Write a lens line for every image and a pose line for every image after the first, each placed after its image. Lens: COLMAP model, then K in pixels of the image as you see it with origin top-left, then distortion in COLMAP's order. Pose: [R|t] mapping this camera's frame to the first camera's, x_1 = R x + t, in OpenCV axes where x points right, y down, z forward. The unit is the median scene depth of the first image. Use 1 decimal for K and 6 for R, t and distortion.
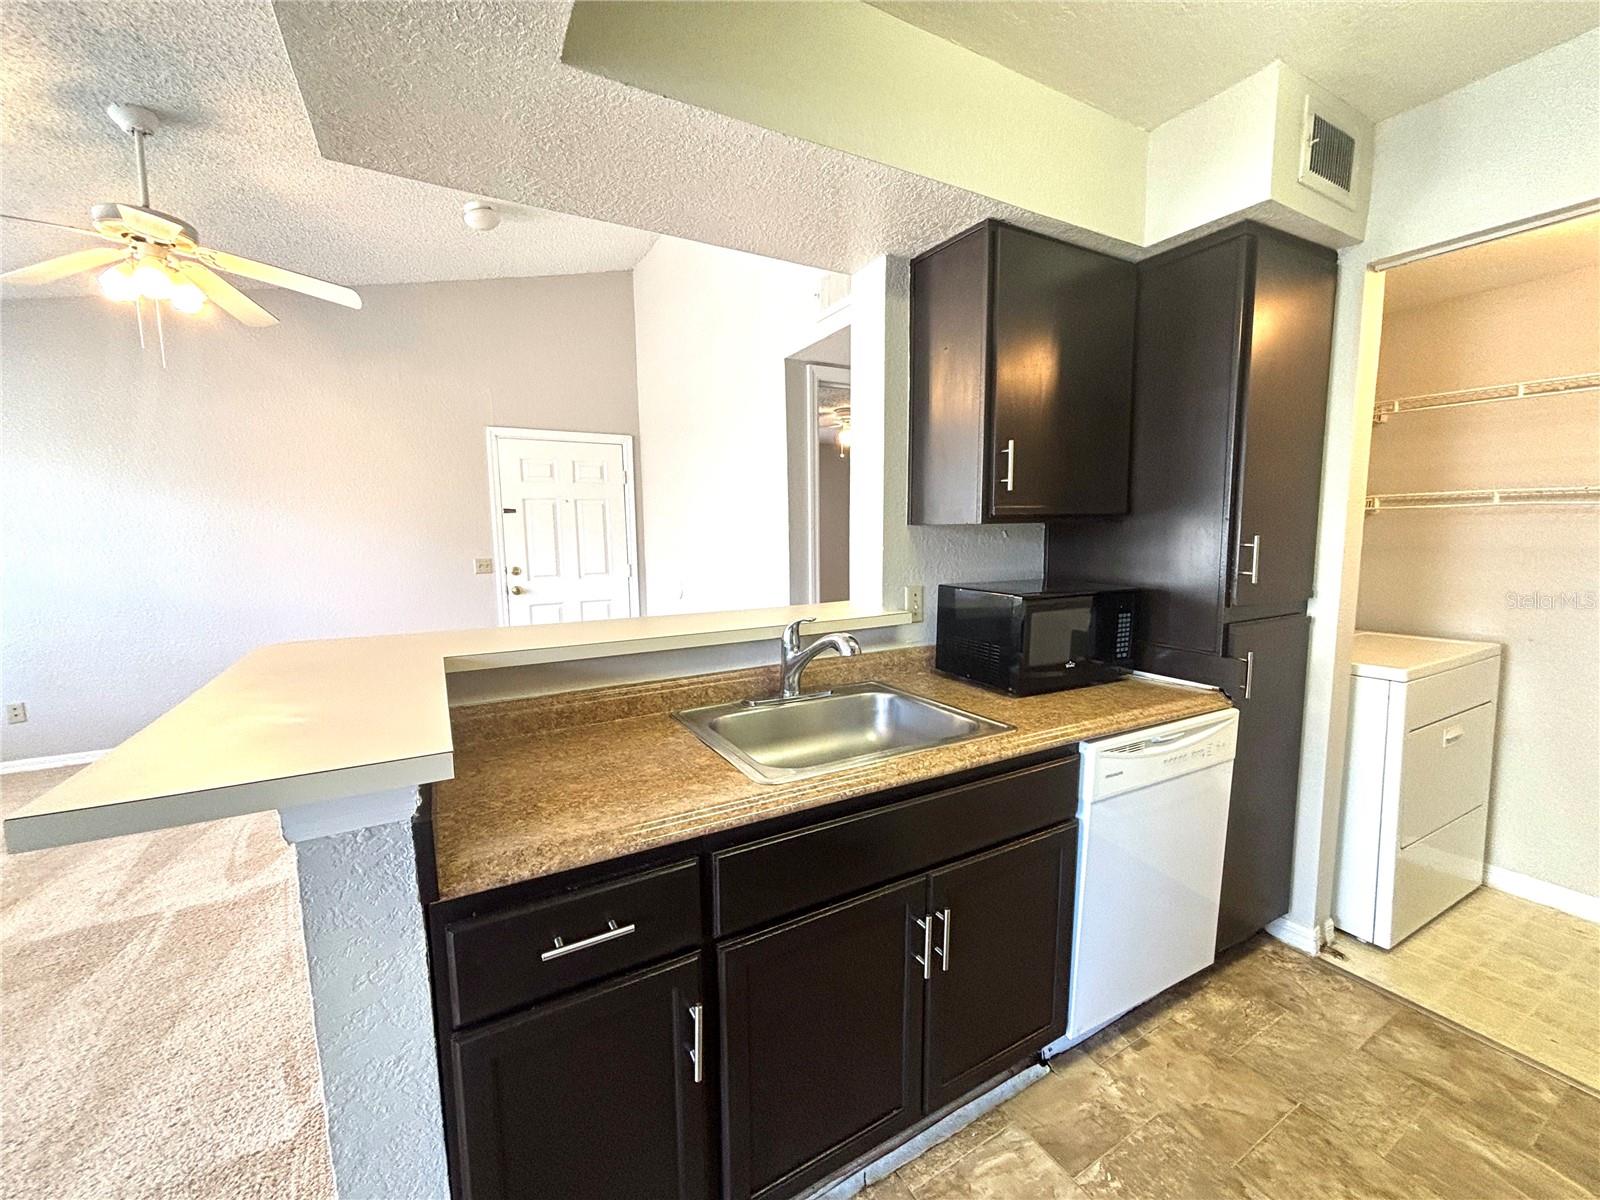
lens RADIAL K [[637.2, 0, 798.9], [0, 637.2, 594.0], [0, 0, 1]] dist [-0.001286, -0.000581]
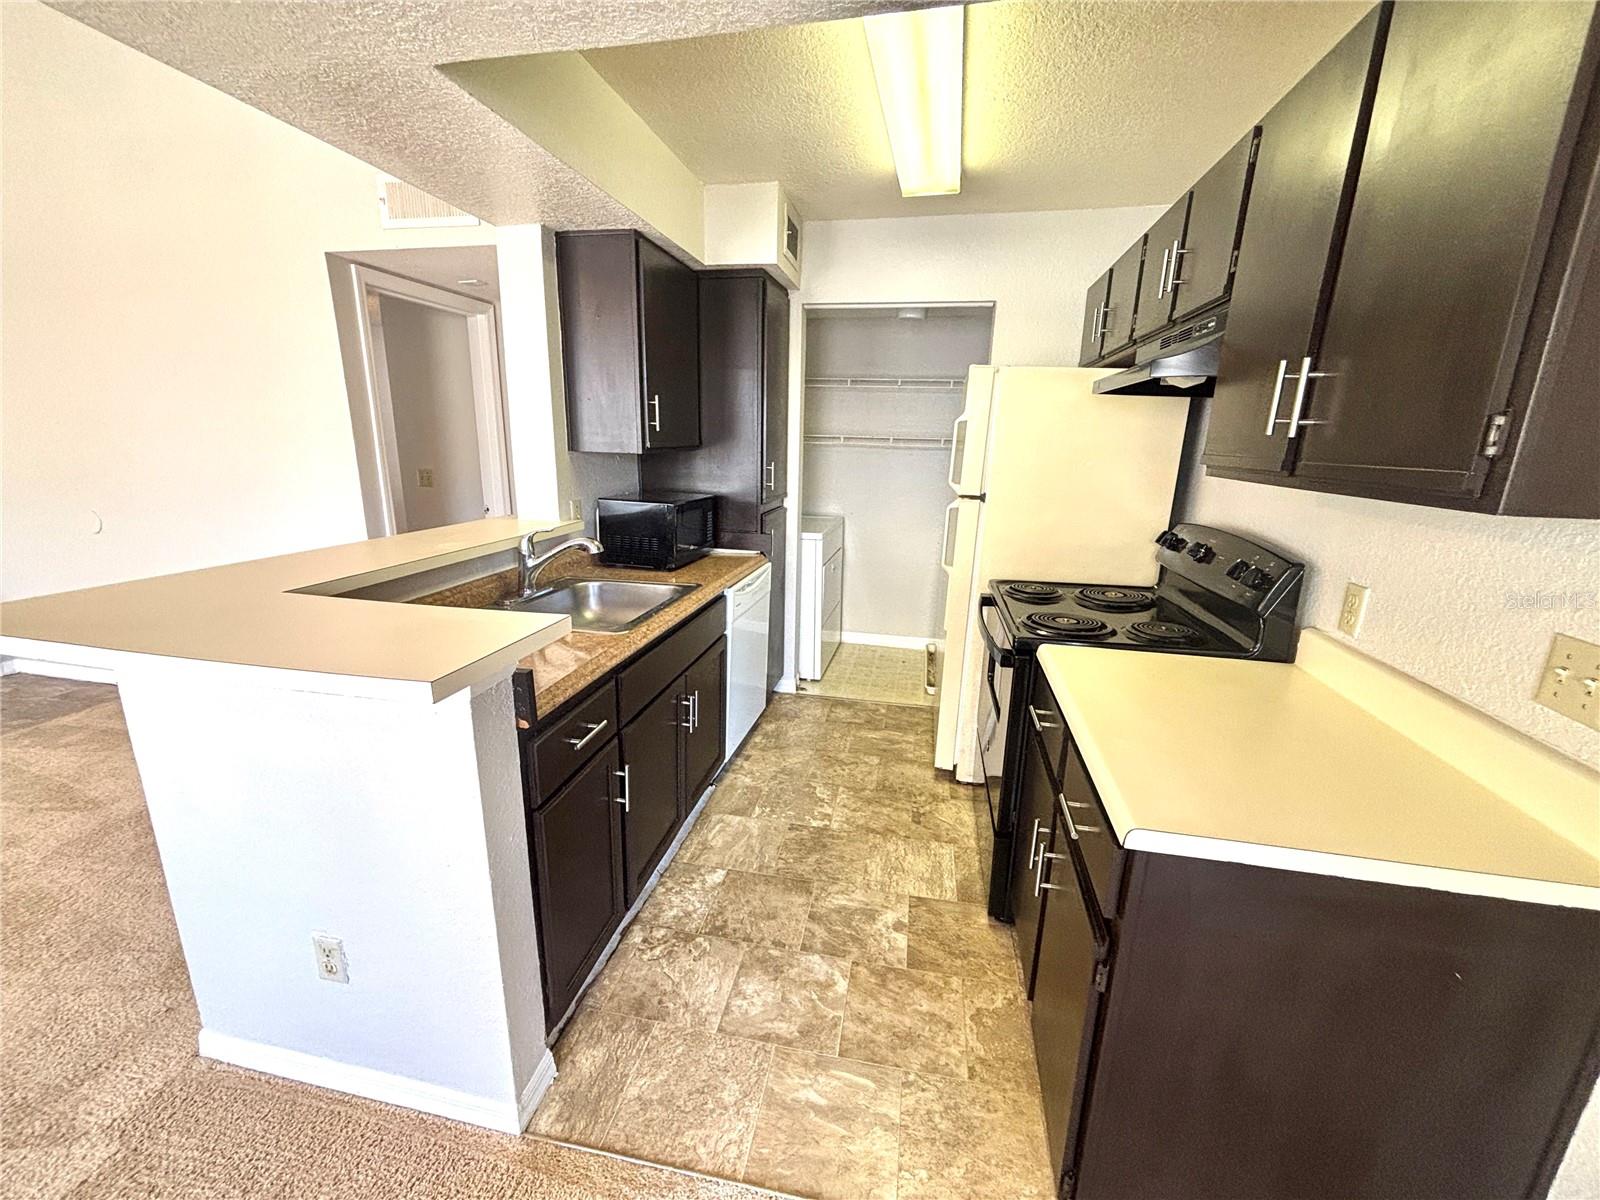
lens RADIAL K [[637.2, 0, 798.9], [0, 637.2, 594.0], [0, 0, 1]] dist [-0.001286, -0.000581]
pose [[0.647743, -0.156074, 0.745701, -0.596458], [0.050150, 0.985403, 0.162681, -0.015370], [-0.760207, -0.067979, 0.646115, -0.207672]]
